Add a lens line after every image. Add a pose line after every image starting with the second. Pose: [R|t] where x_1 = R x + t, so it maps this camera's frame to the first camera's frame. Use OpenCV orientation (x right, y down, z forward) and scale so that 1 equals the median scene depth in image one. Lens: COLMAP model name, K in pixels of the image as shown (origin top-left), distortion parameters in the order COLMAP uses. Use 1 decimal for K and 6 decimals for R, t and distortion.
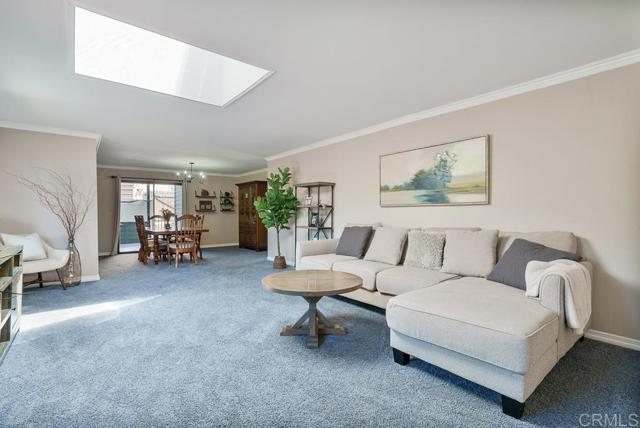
lens RADIAL K [[300.6, 0, 320.0], [0, 300.6, 214.0], [0, 0, 1]] dist [0.001753, 0.000177]
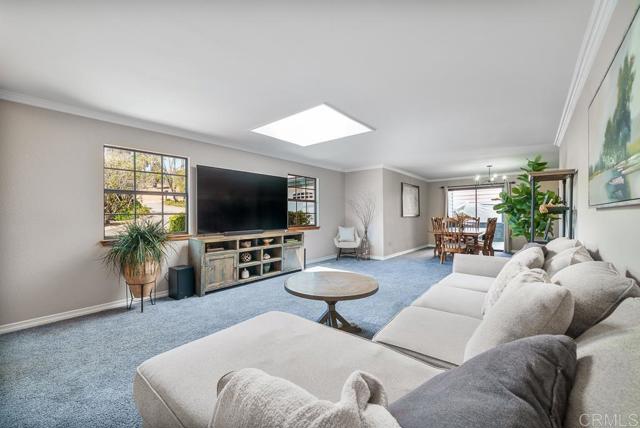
lens RADIAL K [[254.6, 0, 320.0], [0, 254.6, 214.0], [0, 0, 1]] dist [-0.001869, -0.000261]
pose [[0.169700, 0.007633, -0.985466, 0.513651], [-0.002821, 0.999970, 0.007259, -0.023856], [0.985492, 0.001548, 0.169716, 0.491714]]
